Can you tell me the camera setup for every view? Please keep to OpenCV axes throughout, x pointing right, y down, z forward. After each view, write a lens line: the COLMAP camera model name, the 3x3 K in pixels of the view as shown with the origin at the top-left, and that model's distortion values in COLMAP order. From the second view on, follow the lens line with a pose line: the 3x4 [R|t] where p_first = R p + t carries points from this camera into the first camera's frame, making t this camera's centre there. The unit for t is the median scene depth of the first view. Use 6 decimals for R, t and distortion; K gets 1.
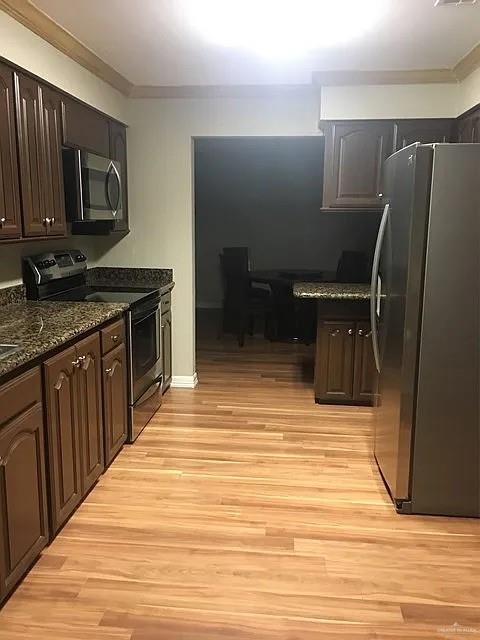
lens RADIAL K [[545.5, 0, 240.0], [0, 545.5, 320.0], [0, 0, 1]] dist [0.008580, -0.000078]
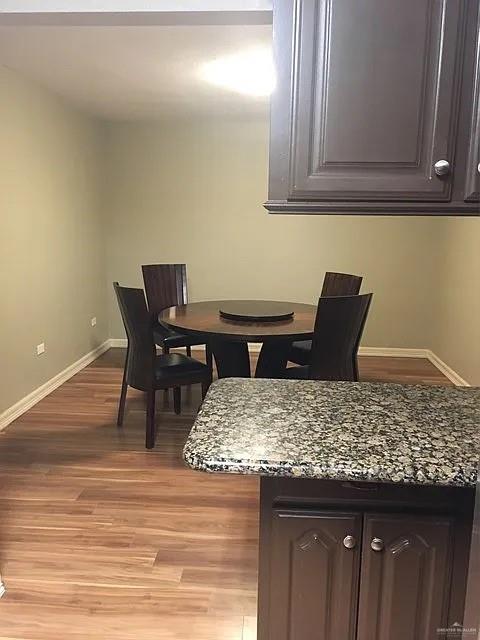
lens RADIAL K [[545.5, 0, 240.0], [0, 545.5, 320.0], [0, 0, 1]] dist [0.008580, -0.000078]
pose [[0.999626, -0.000702, 0.027344, 0.119234], [0.000664, 0.999999, 0.001393, -0.125166], [-0.027345, -0.001375, 0.999625, 0.631396]]
